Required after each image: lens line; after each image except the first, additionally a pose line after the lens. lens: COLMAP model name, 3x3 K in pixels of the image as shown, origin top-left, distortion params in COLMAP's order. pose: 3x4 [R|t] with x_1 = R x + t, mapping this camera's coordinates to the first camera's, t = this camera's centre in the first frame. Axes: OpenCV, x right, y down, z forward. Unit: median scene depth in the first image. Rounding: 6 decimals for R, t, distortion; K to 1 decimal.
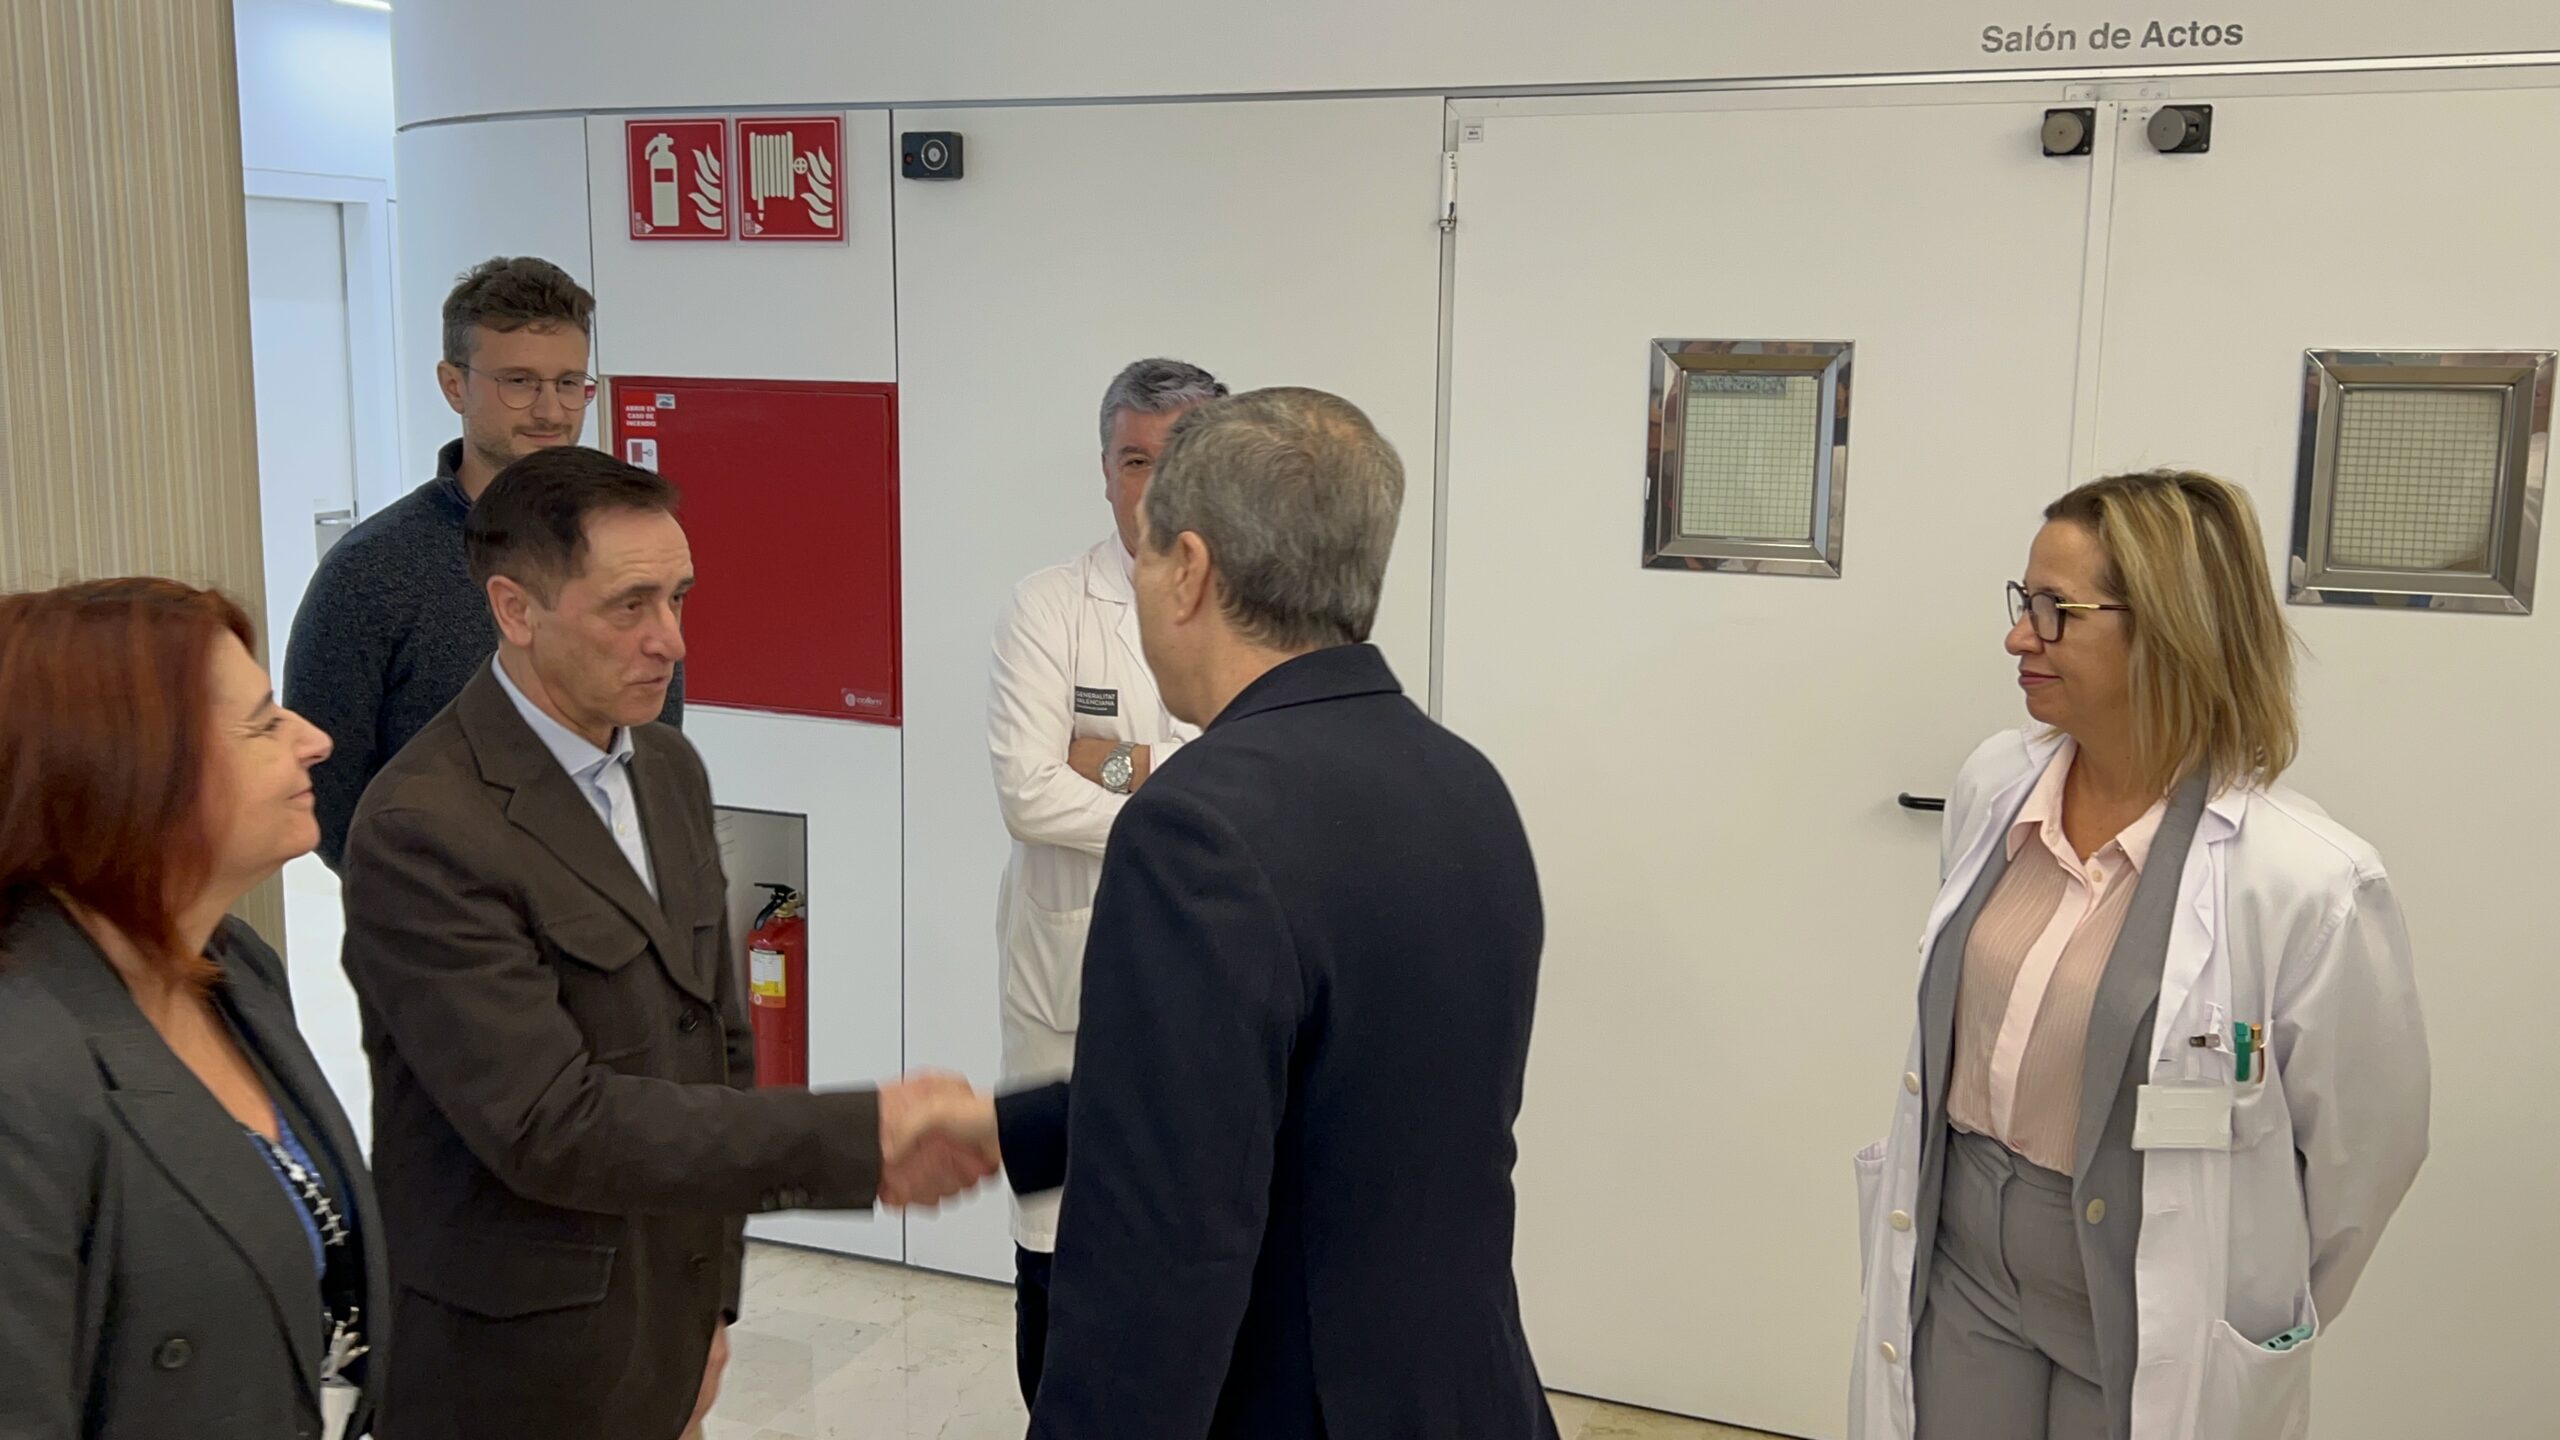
lens RADIAL K [[2376.9, 0, 1255.2], [0, 2376.9, 732.8], [0, 0, 1]] dist [0.062816, 0.000000]
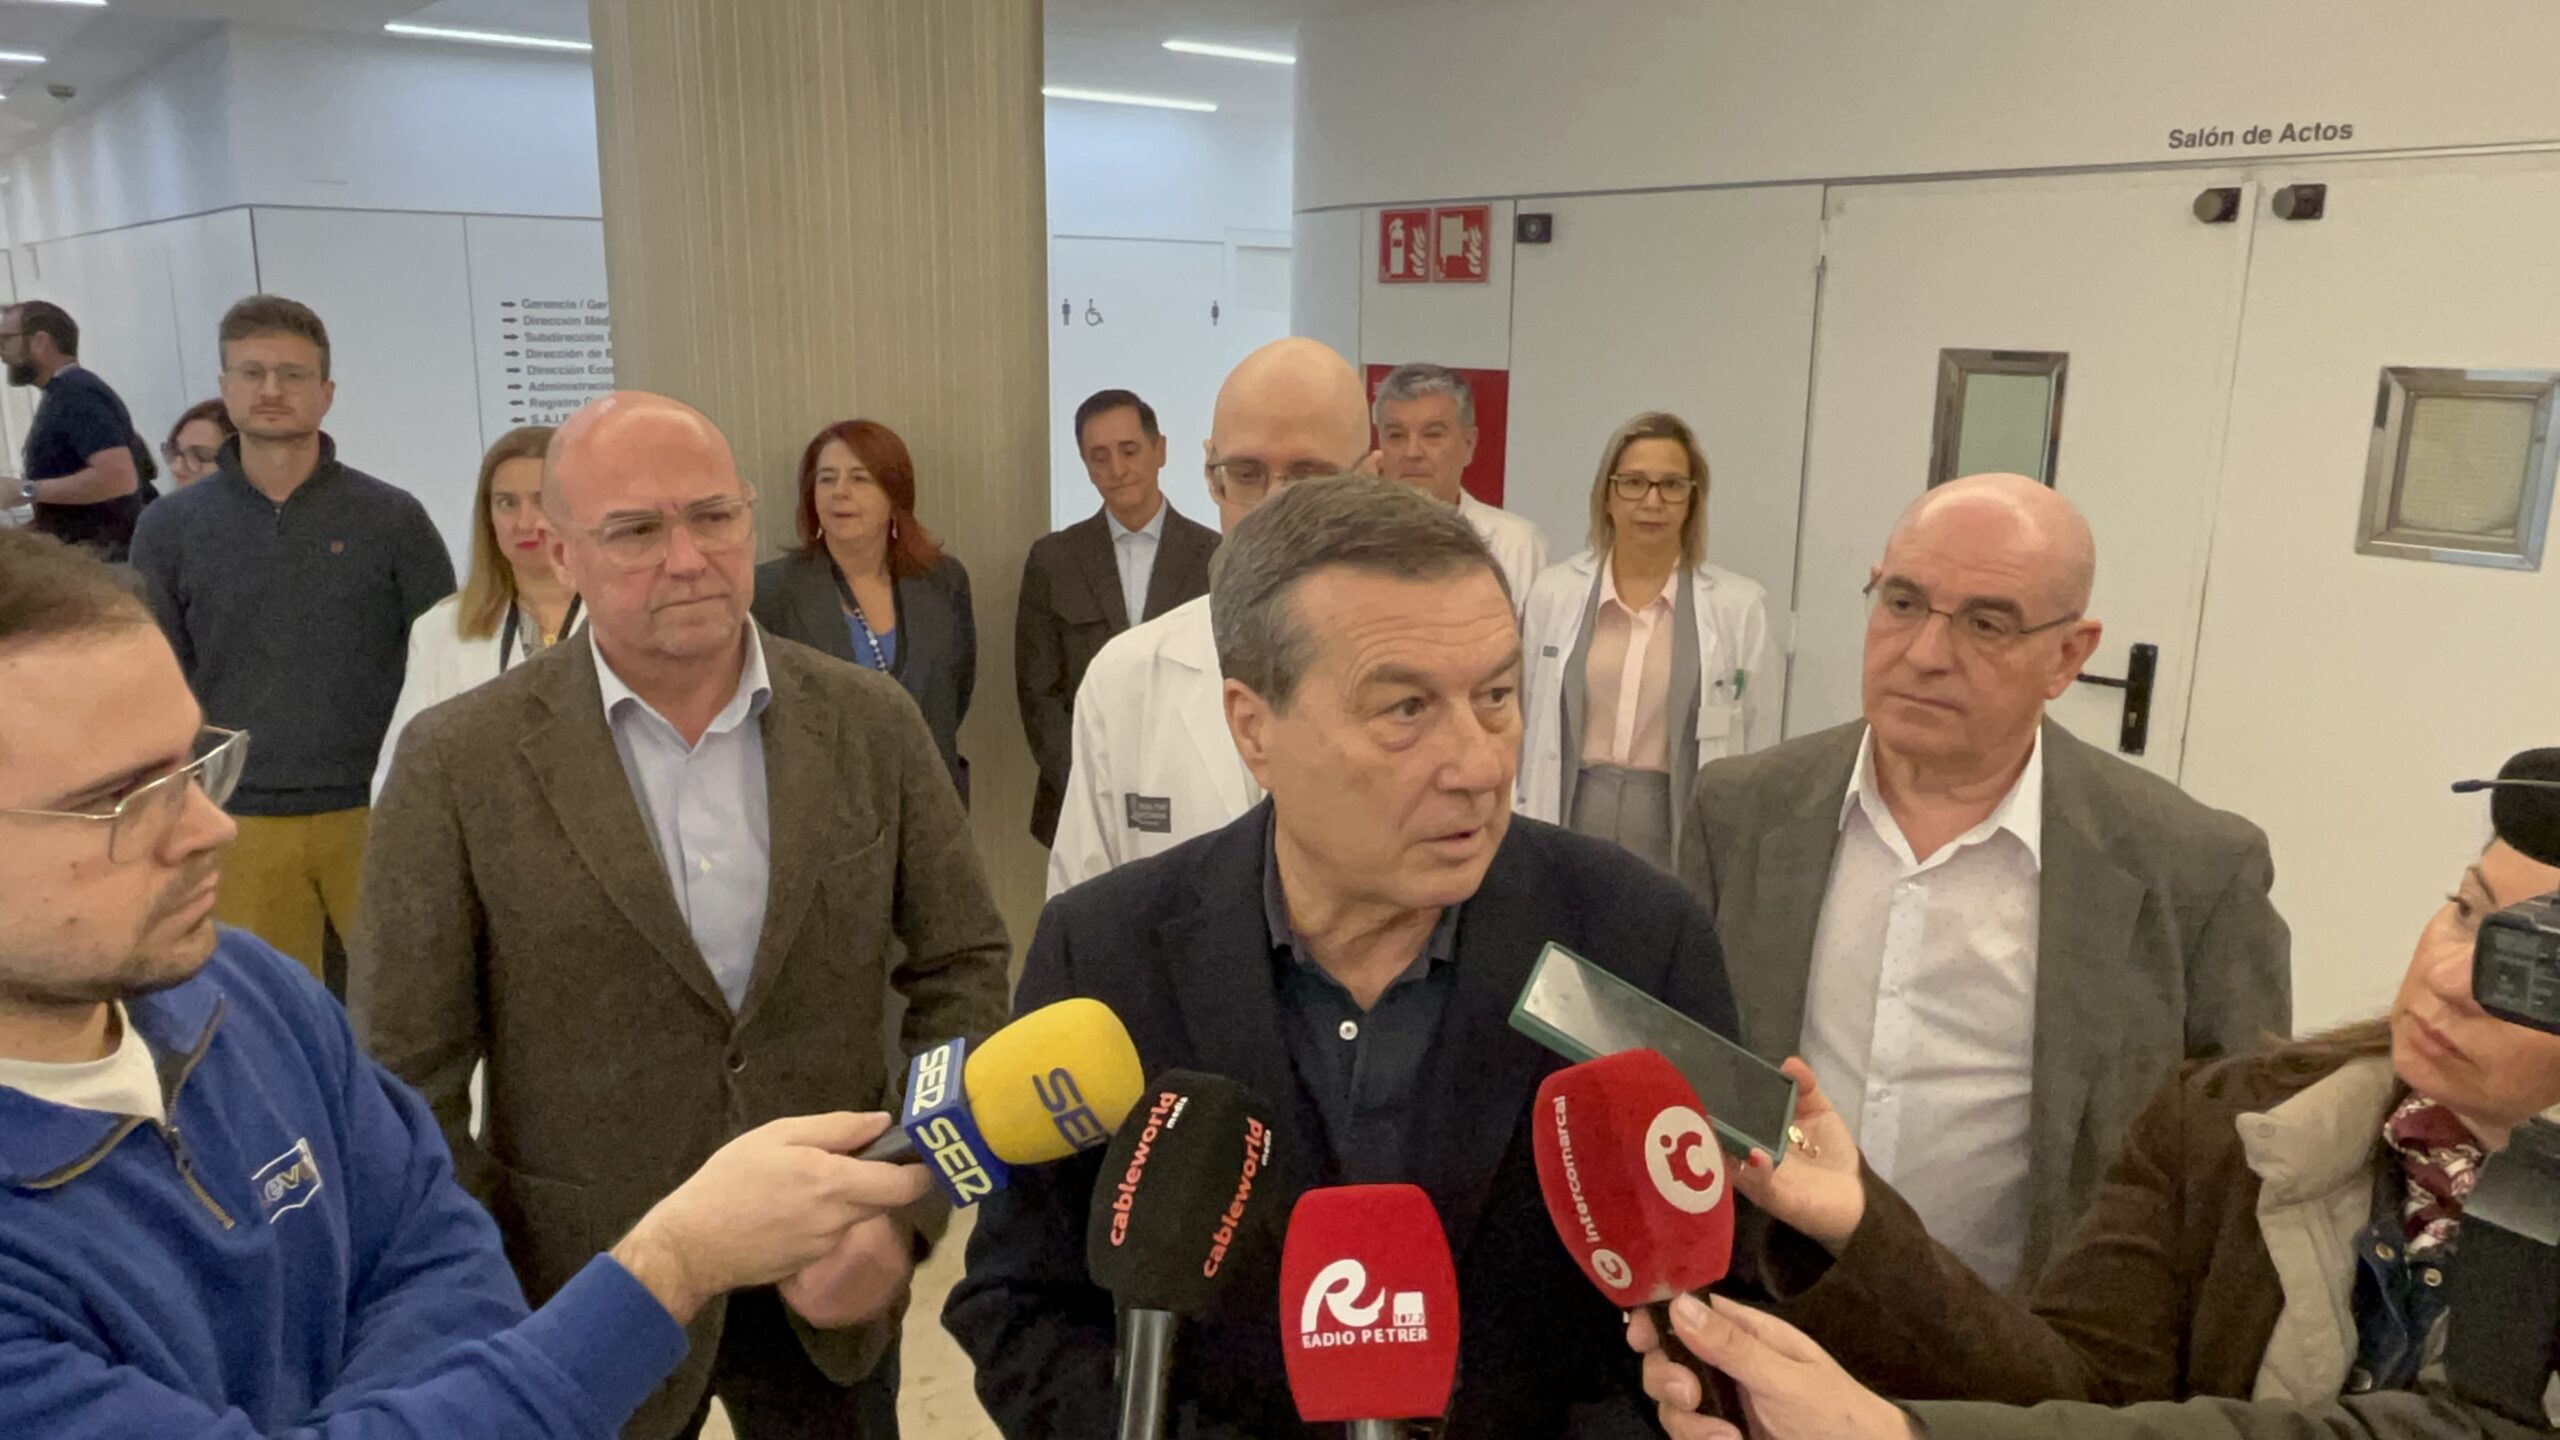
lens RADIAL K [[1808.0, 0, 1250.4], [0, 1808.0, 755.8], [0, 0, 1]] dist [0.002458, -0.002628]
pose [[0.869559, 0.119619, -0.479122, 0.311032], [-0.087298, 0.992174, 0.089273, 0.016342], [0.486051, -0.035802, 0.873197, -0.156417]]
